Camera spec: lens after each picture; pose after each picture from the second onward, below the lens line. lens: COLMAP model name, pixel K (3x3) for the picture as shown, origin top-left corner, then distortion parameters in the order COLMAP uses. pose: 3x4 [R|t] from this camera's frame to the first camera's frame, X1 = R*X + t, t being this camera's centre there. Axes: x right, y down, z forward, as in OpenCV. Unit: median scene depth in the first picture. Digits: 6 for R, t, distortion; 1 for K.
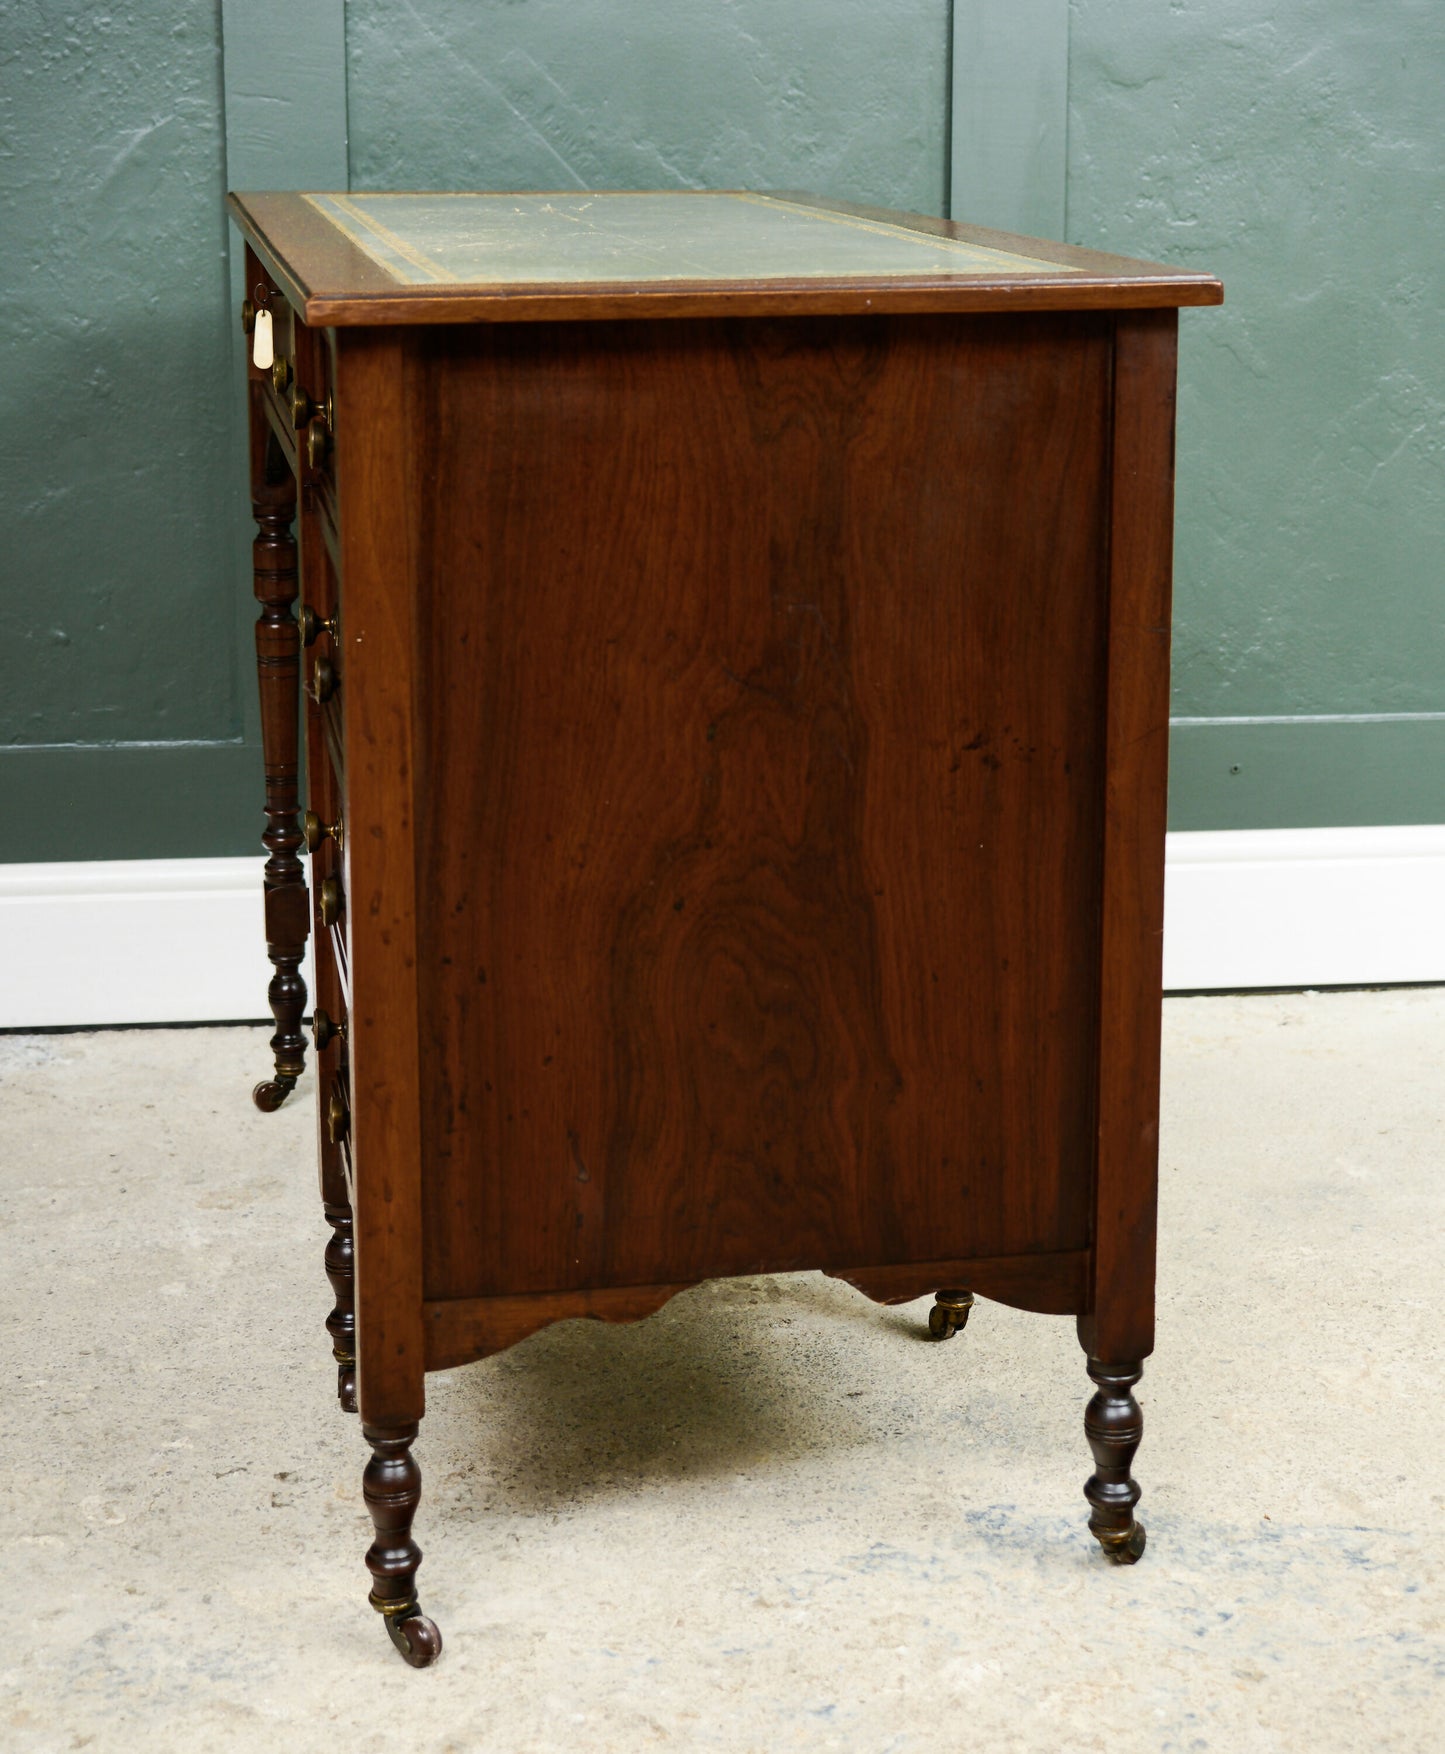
lens RADIAL K [[3081.8, 0, 745.3], [0, 3081.8, 669.0], [0, 0, 1]] dist [0.020454, -0.046946]
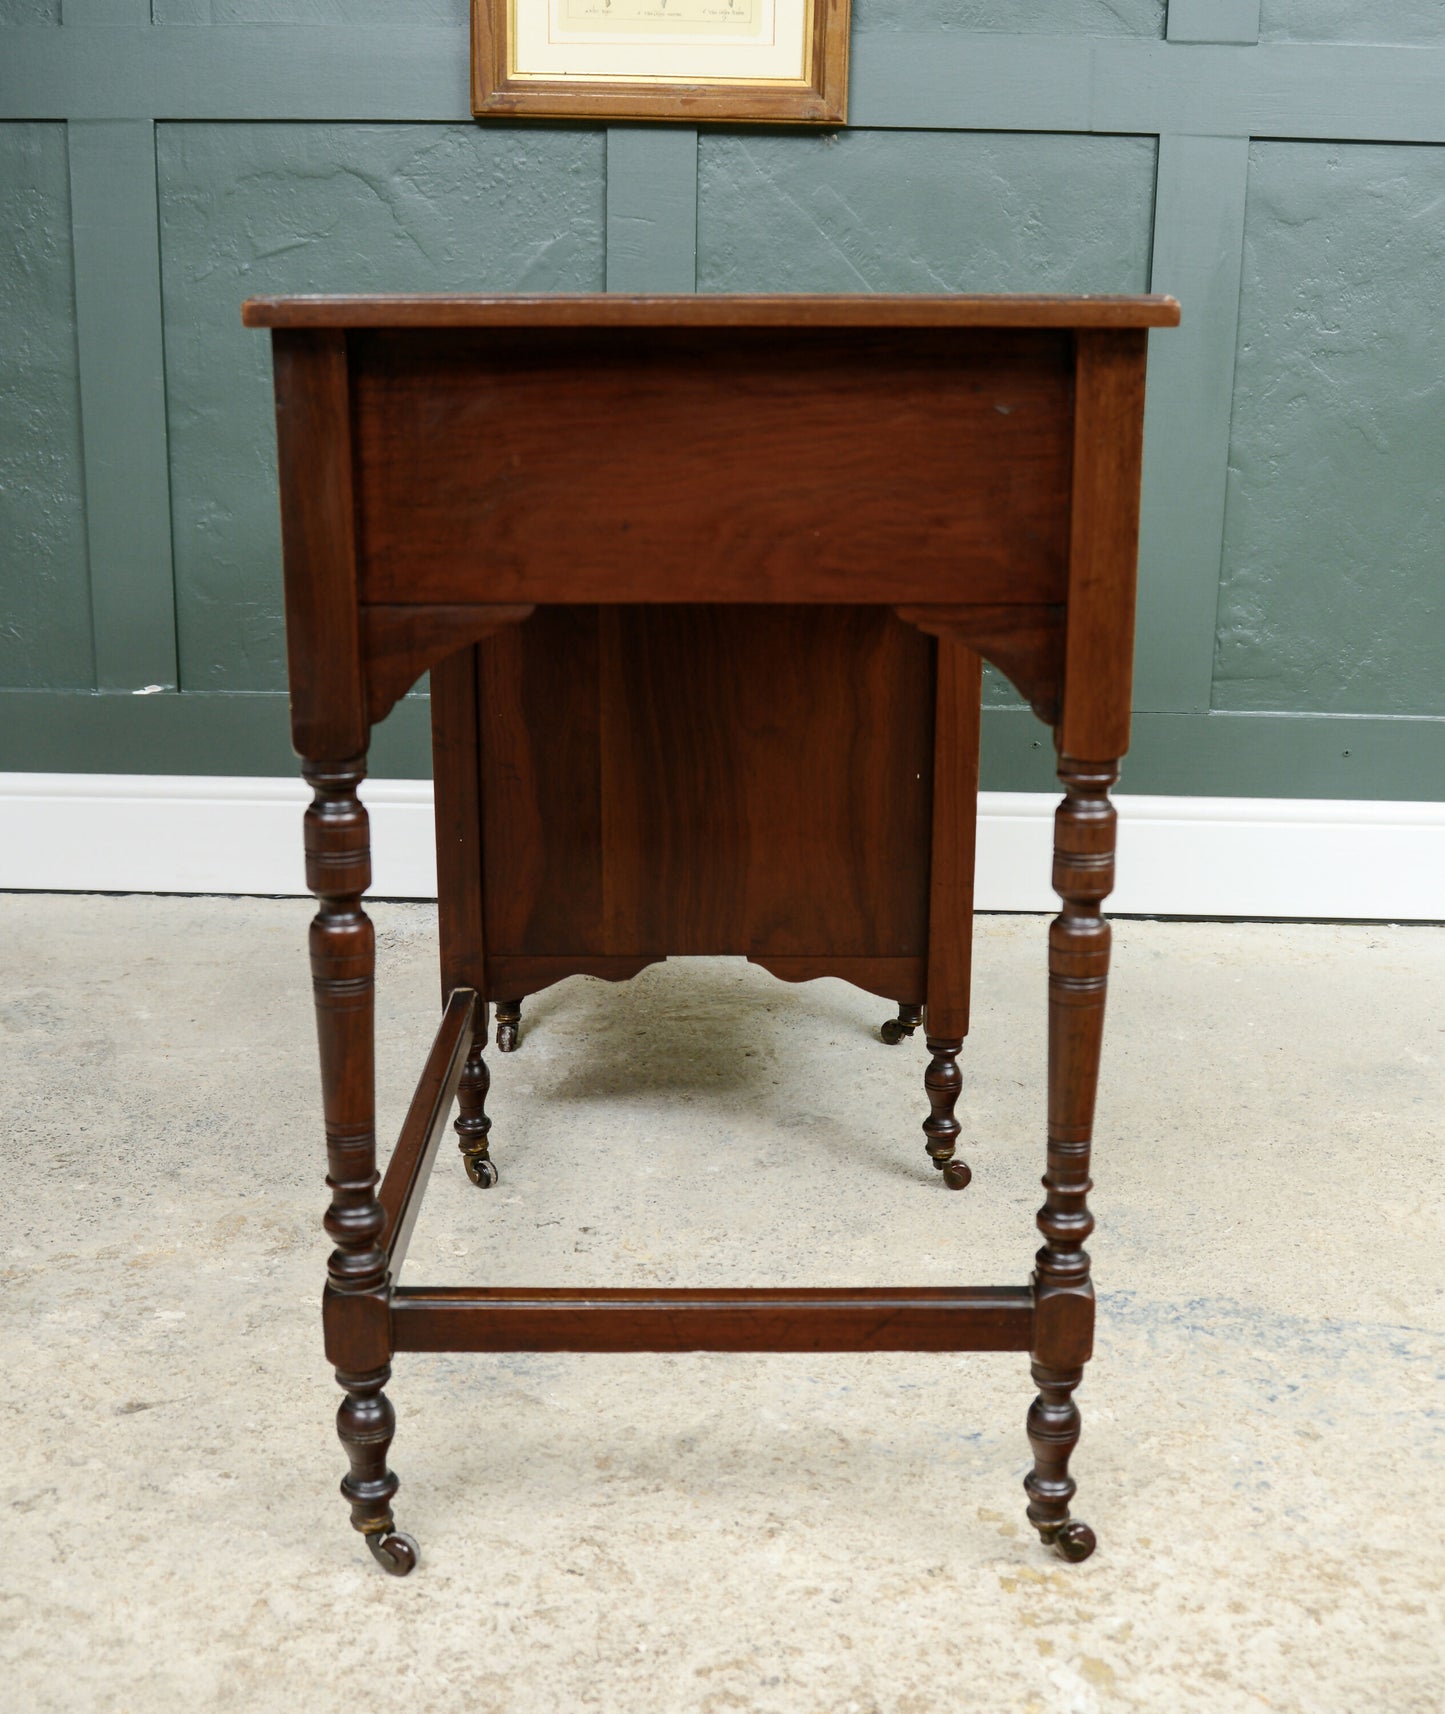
lens RADIAL K [[2108.1, 0, 734.8], [0, 2108.1, 847.6], [0, 0, 1]] dist [-0.098775, 0.087360]
pose [[0.990792, 0.050539, -0.125608, 0.016342], [-0.041472, 0.996412, 0.073780, 0.020360], [0.128886, -0.067892, 0.989333, 0.091407]]
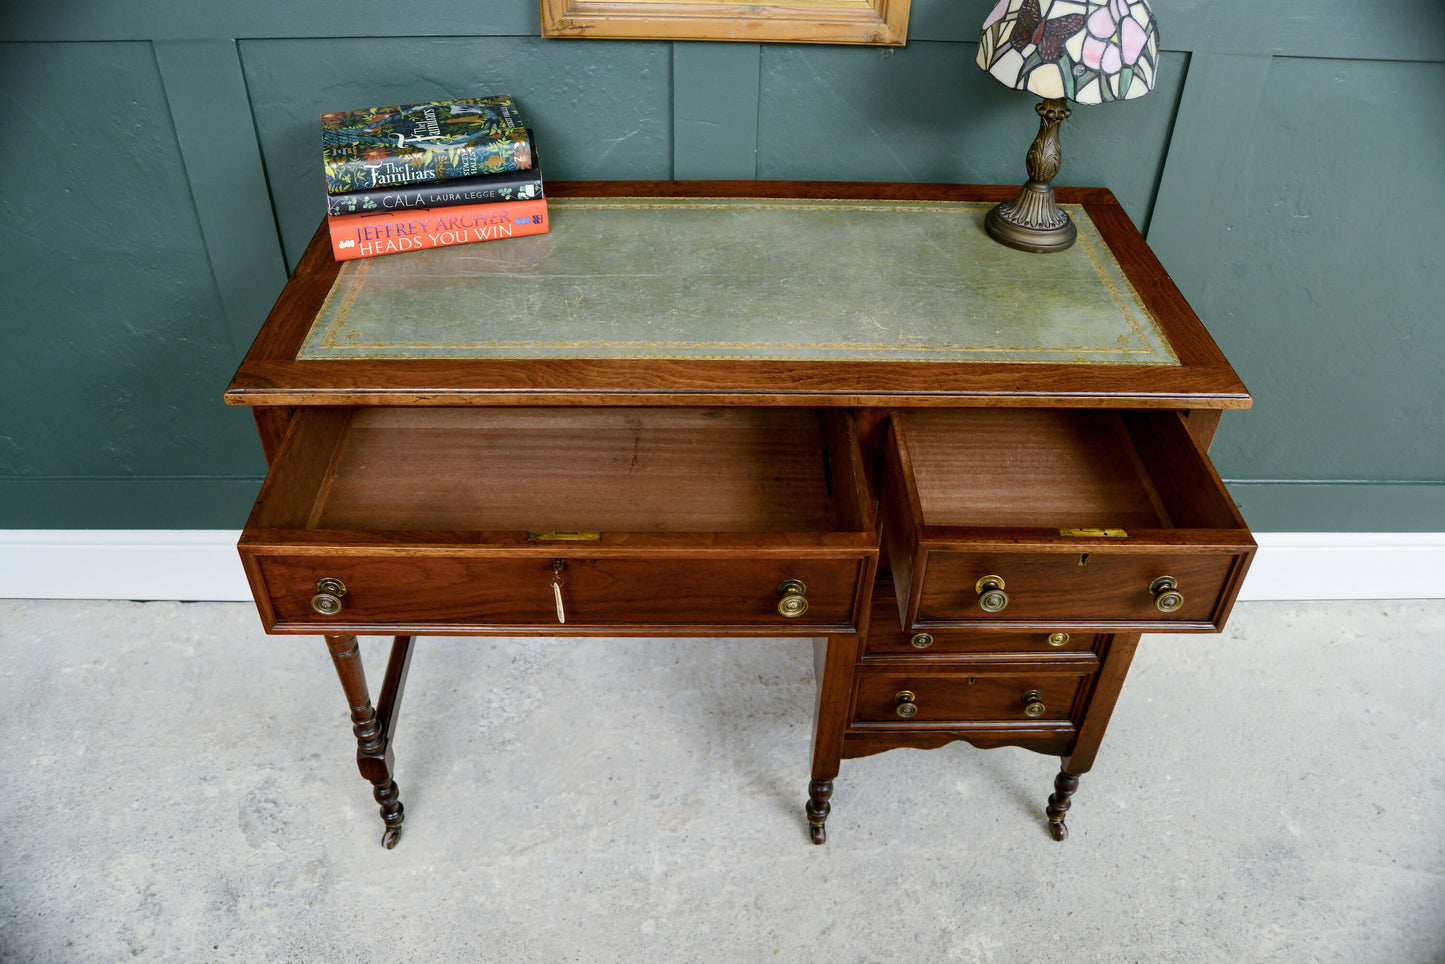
lens RADIAL K [[1137.0, 0, 722.5], [0, 1137.0, 482.0], [0, 0, 1]] dist [-0.154827, 0.112871]
pose [[0.995452, 0.071348, -0.063123, -0.108506], [-0.034361, 0.886933, 0.460619, -0.297889], [0.088850, -0.456355, 0.885351, 0.495740]]
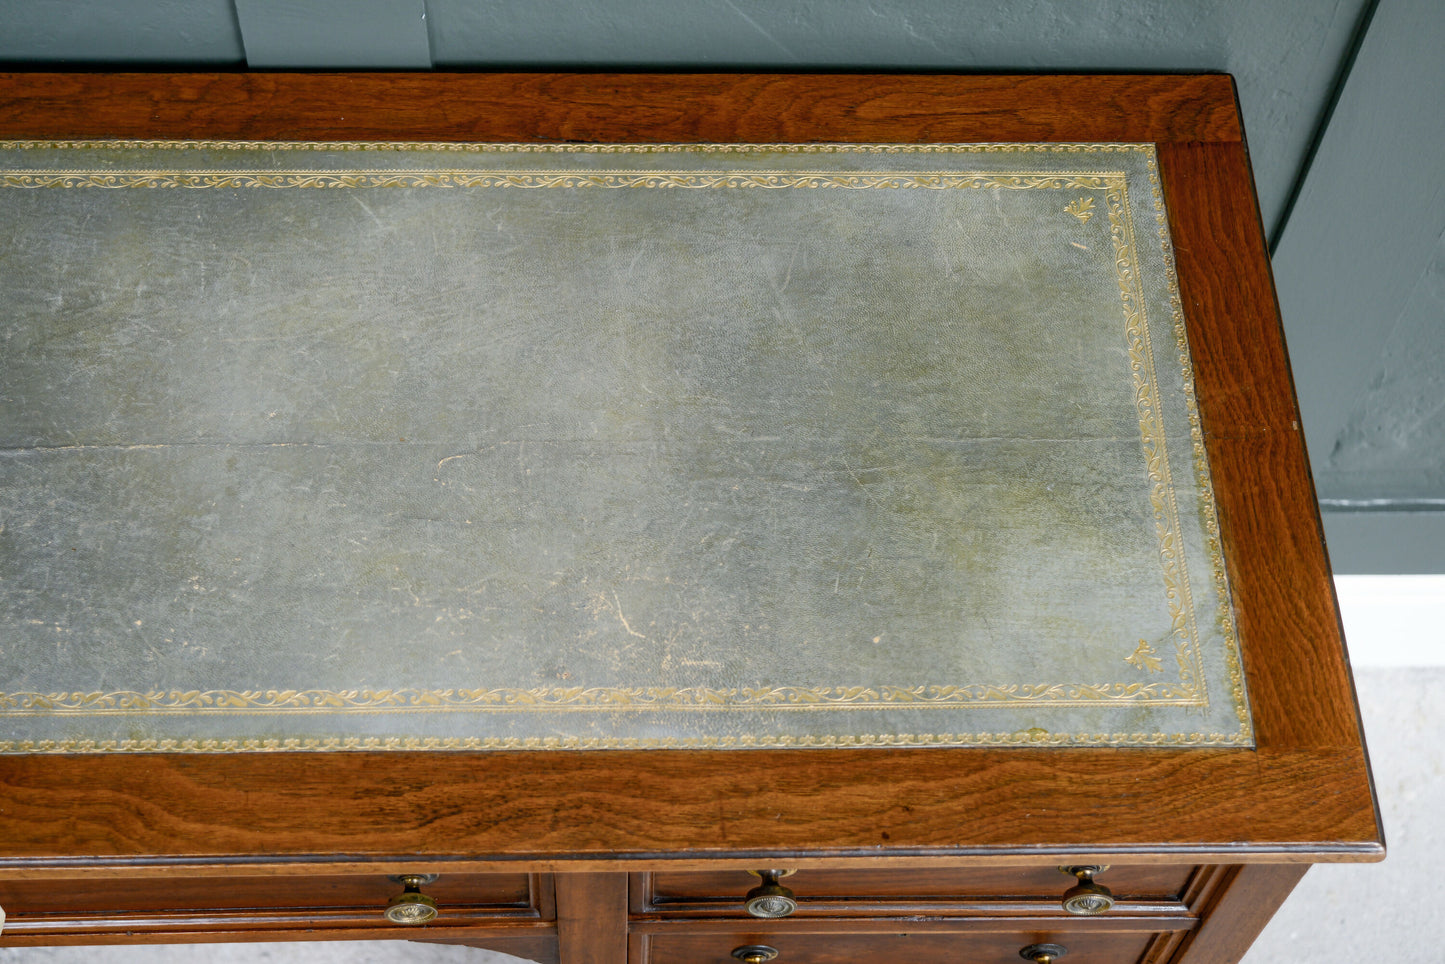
lens RADIAL K [[2181.2, 0, 726.6], [0, 2181.2, 483.7], [0, 0, 1]] dist [0.016427, 0.035905]
pose [[0.995303, 0.095729, -0.014394, -0.054796], [-0.054366, 0.675775, 0.735100, -0.478506], [0.080097, -0.730865, 0.677805, 0.675986]]
